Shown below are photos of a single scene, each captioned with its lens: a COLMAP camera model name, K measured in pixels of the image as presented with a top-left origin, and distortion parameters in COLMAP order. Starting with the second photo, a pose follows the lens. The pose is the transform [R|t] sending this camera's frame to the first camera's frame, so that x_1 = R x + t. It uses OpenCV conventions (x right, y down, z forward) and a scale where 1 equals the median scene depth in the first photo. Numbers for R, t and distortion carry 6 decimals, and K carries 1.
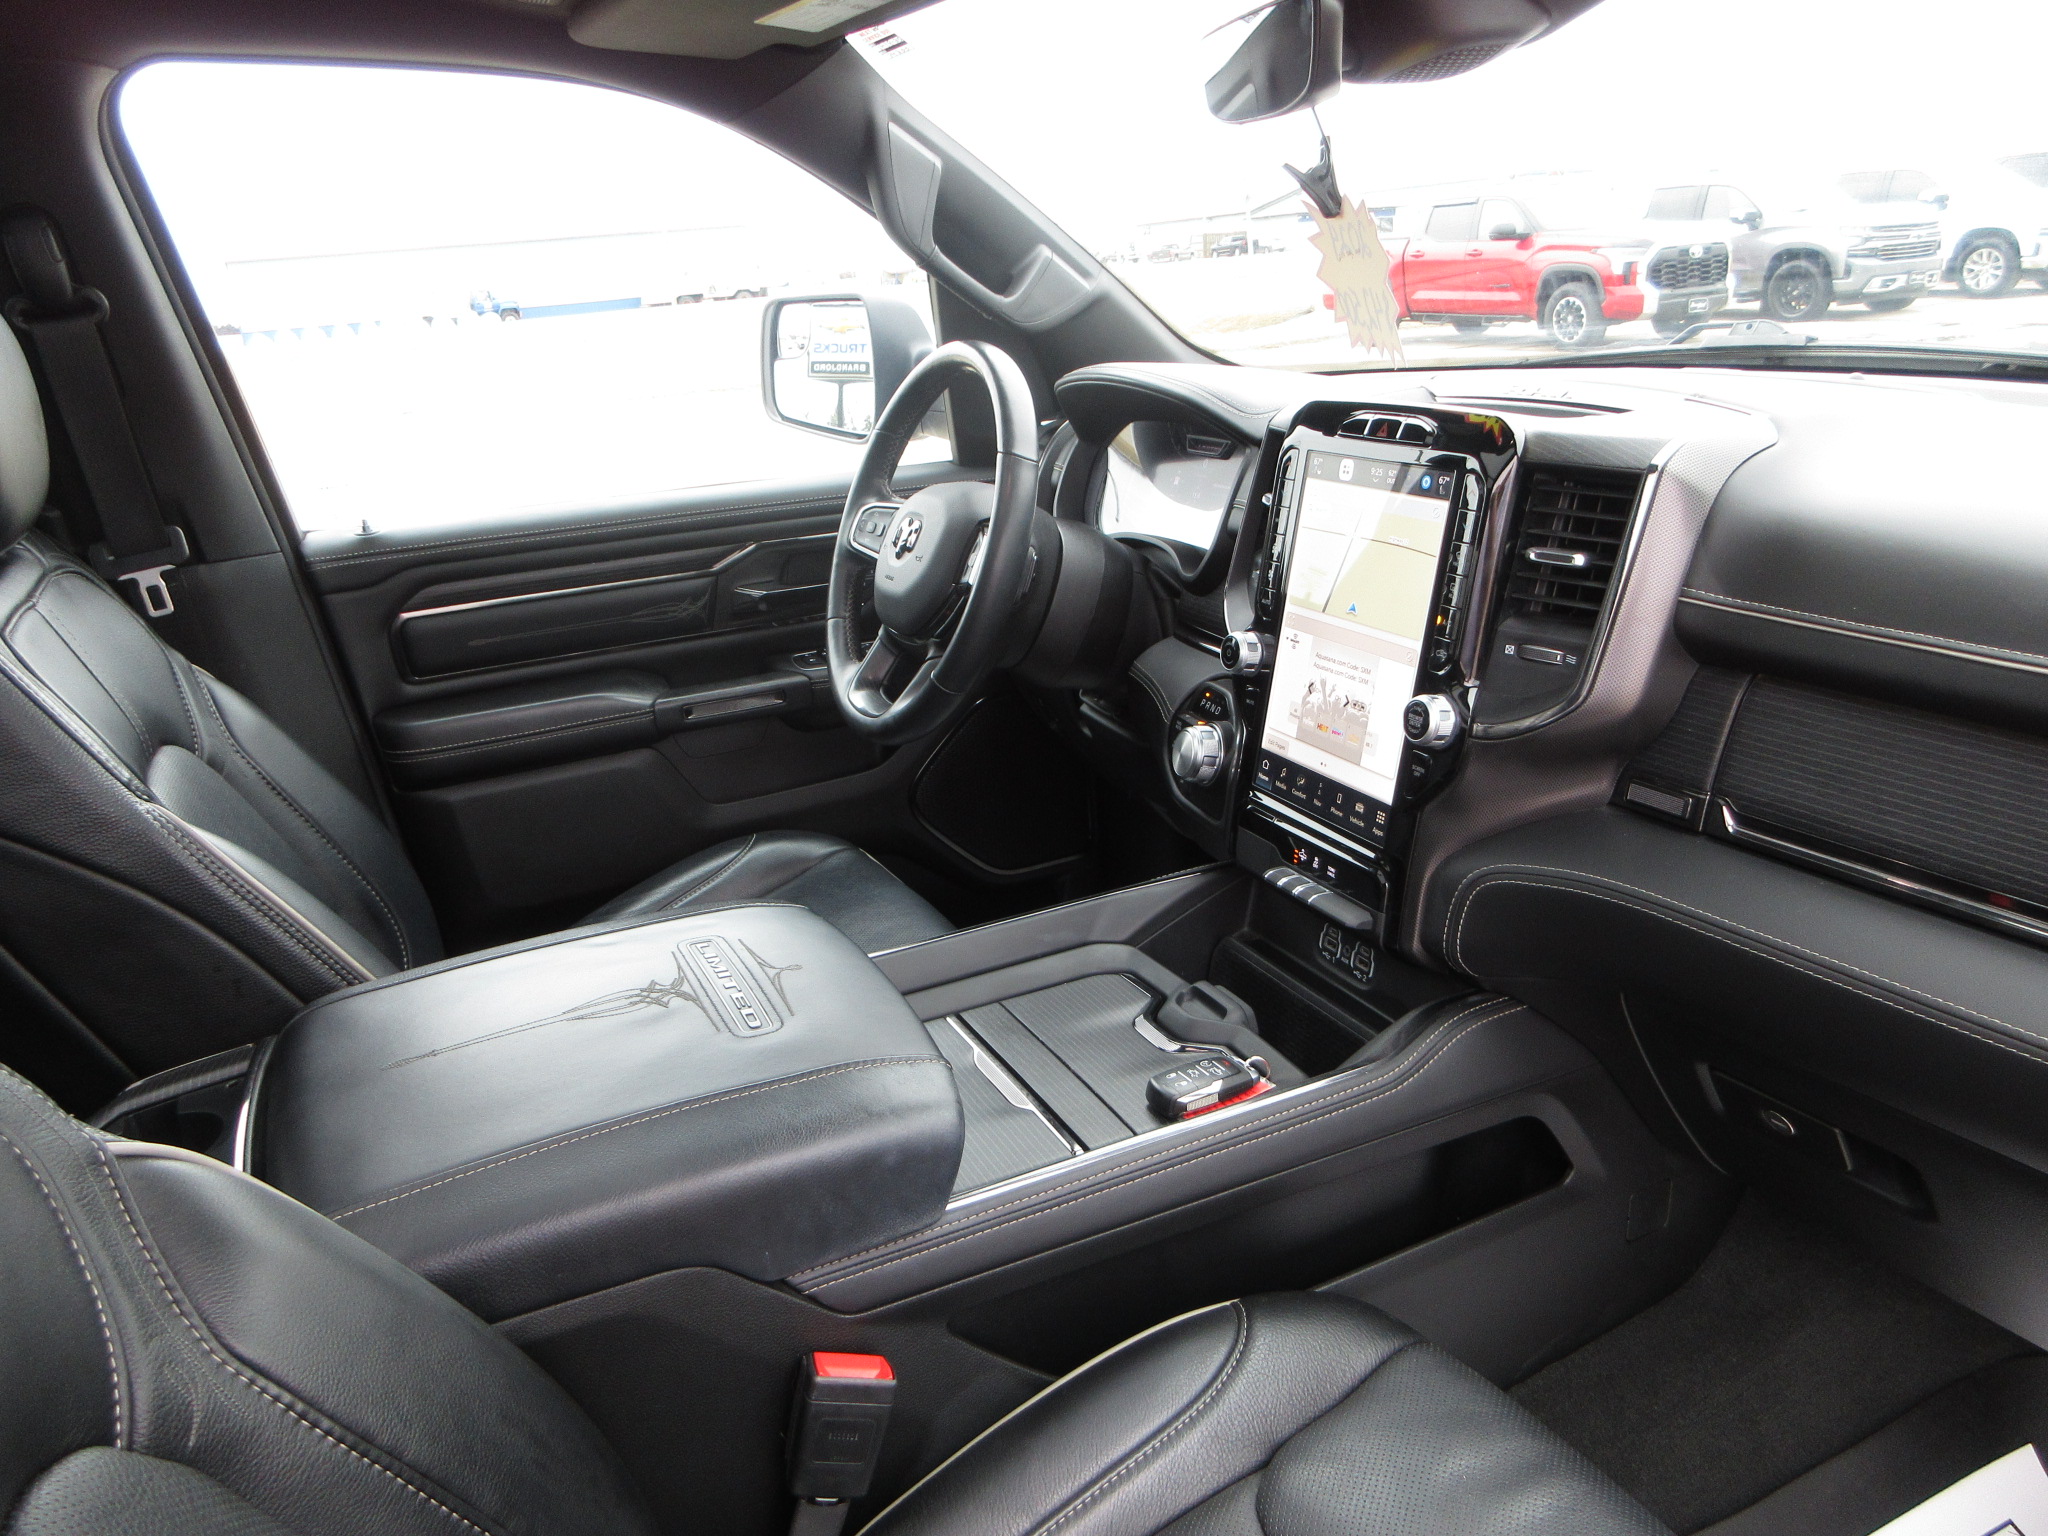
lens RADIAL K [[1522.8, 0, 1024.0], [0, 1522.8, 768.0], [0, 0, 1]] dist [0.003089, 0.012660]
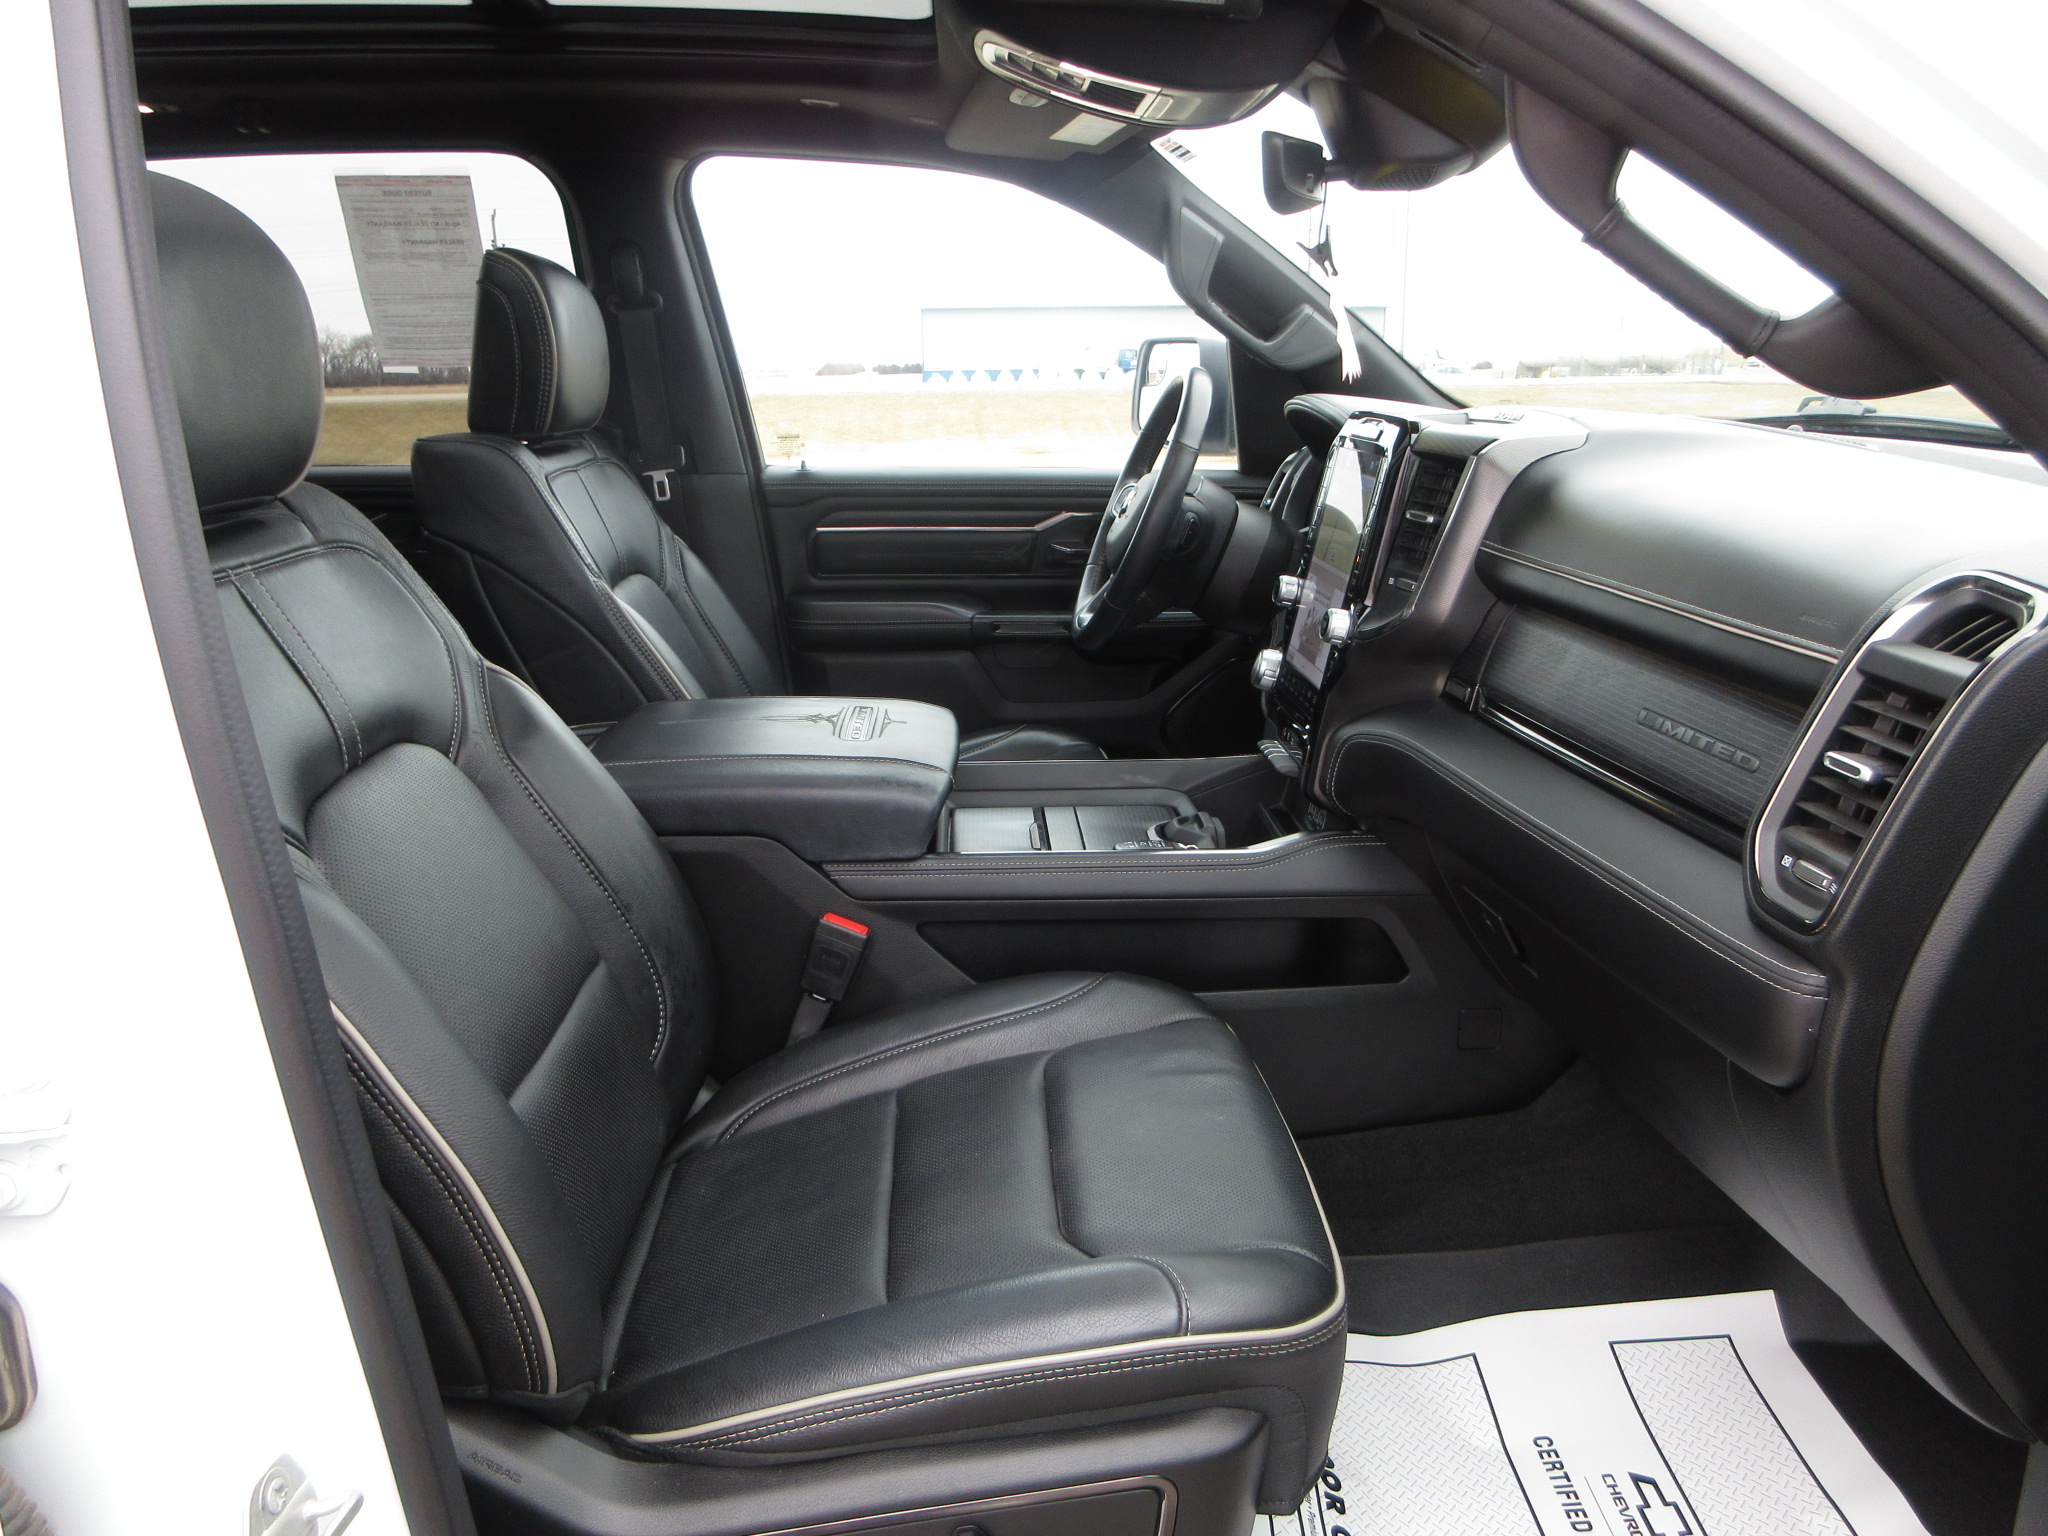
lens RADIAL K [[1522.8, 0, 1024.0], [0, 1522.8, 768.0], [0, 0, 1]] dist [0.003089, 0.012660]
pose [[0.919418, 0.164209, -0.357359, 0.450840], [-0.180746, 0.983442, -0.013126, 0.146316], [0.349286, 0.076659, 0.933875, -0.366242]]
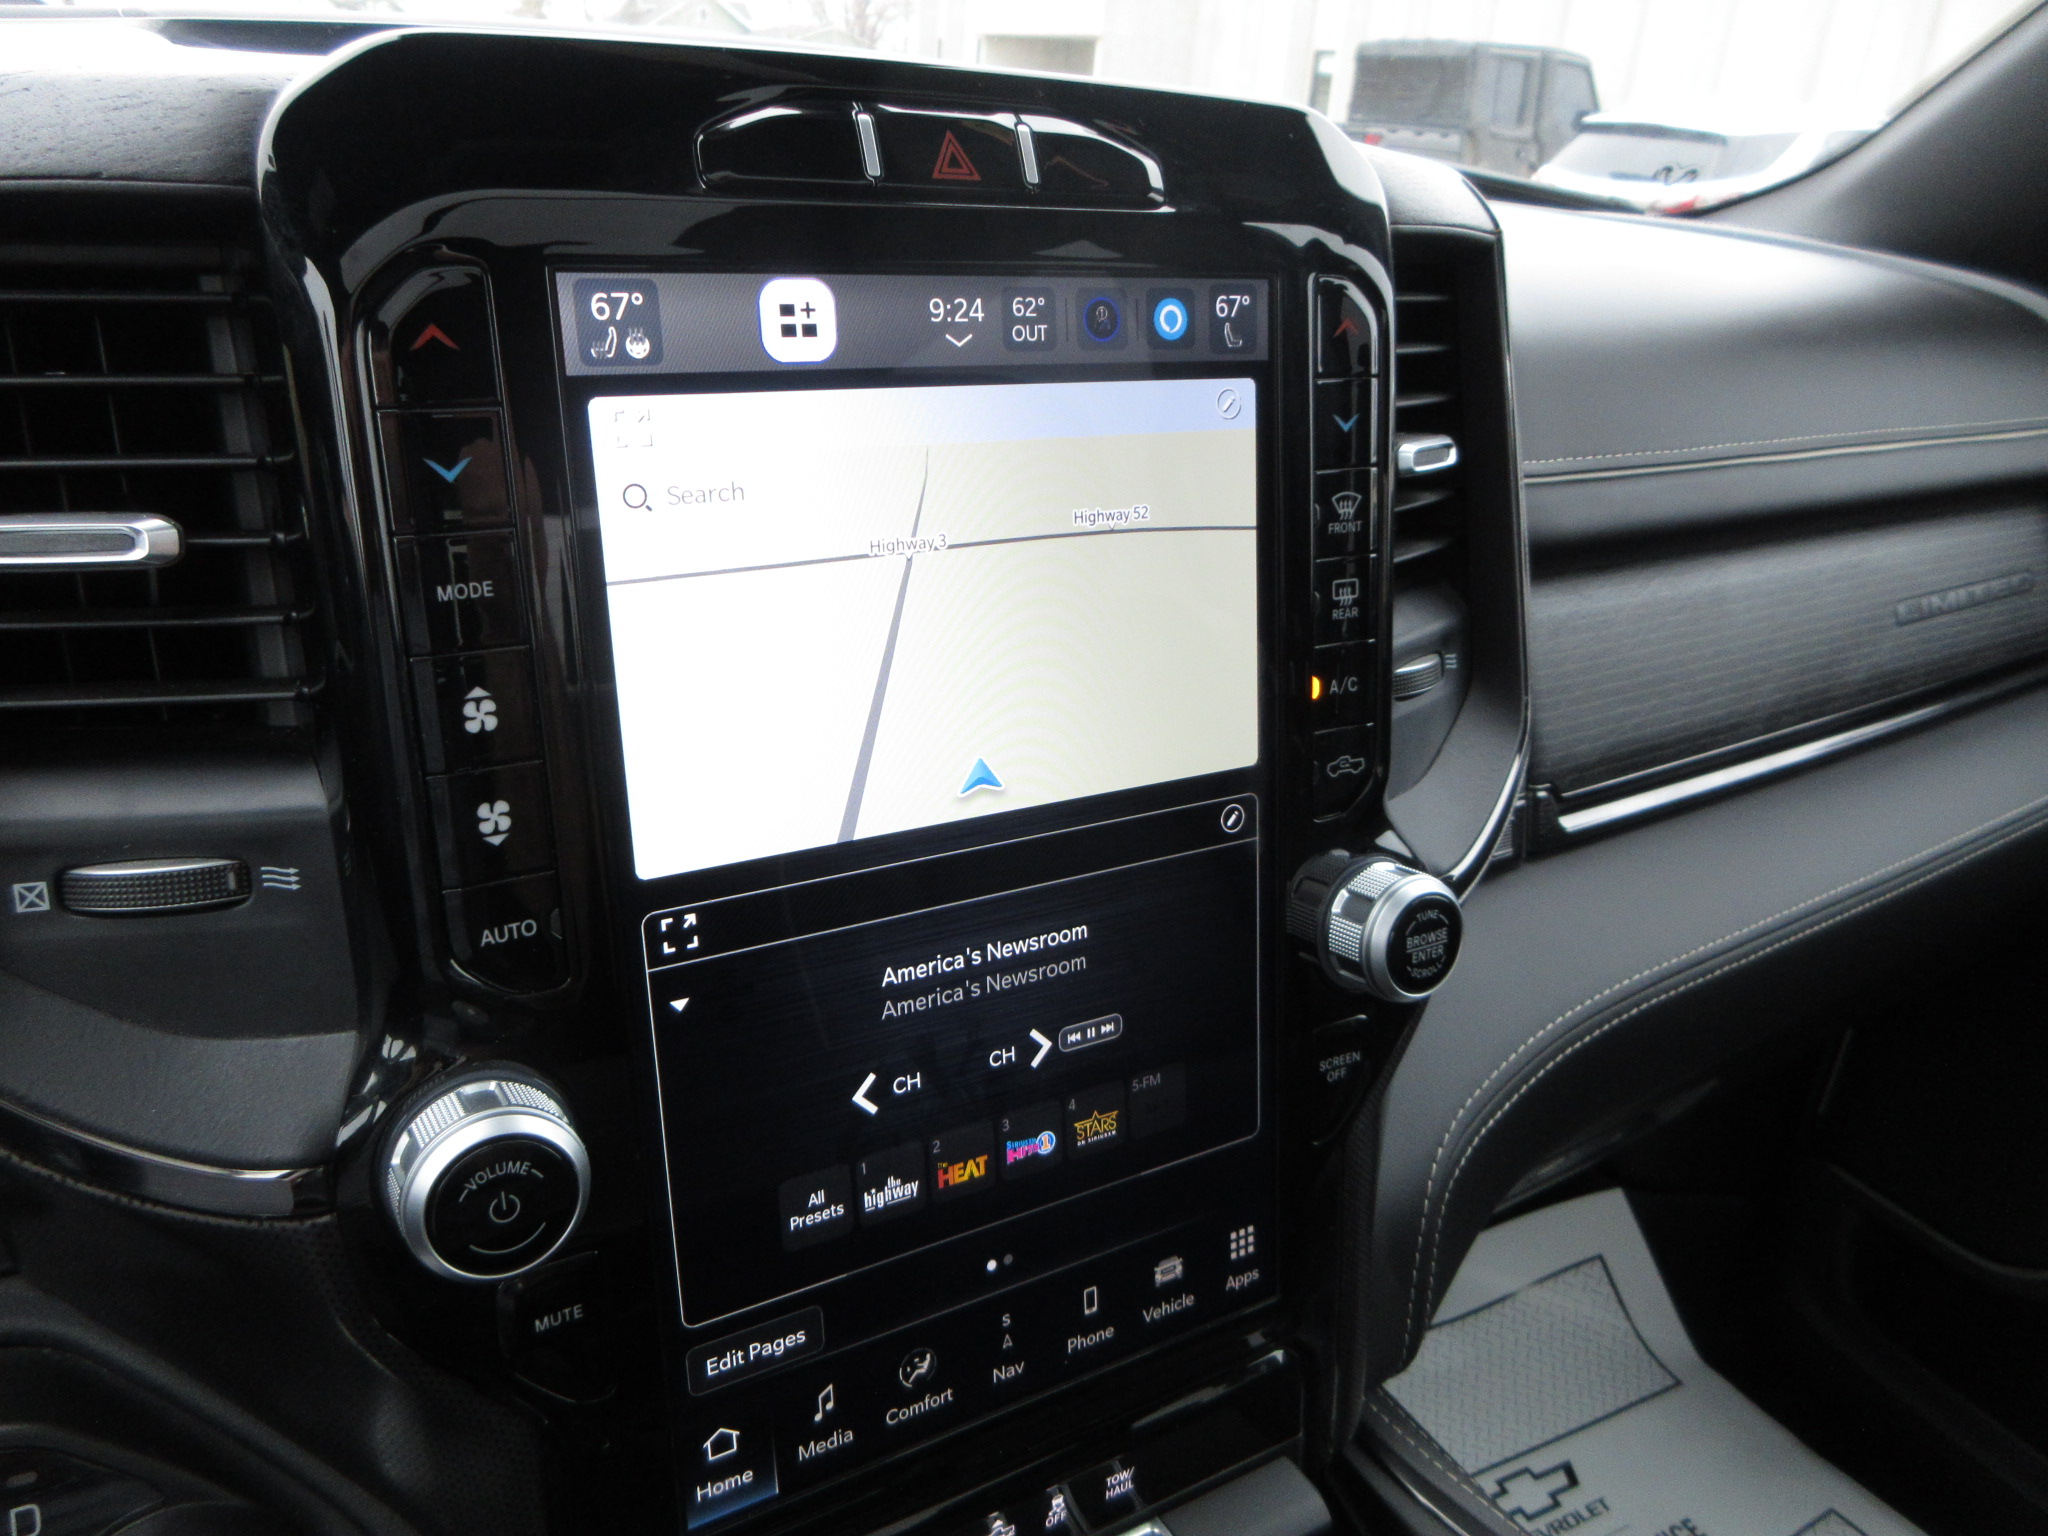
lens RADIAL K [[1527.4, 0, 1024.0], [0, 1527.4, 768.0], [0, 0, 1]] dist [-0.014175, 0.005279]
pose [[-0.104980, -0.338312, 0.935160, -0.061550], [0.253678, 0.900137, 0.354120, -0.193997], [-0.961575, 0.274405, -0.008674, 0.914366]]
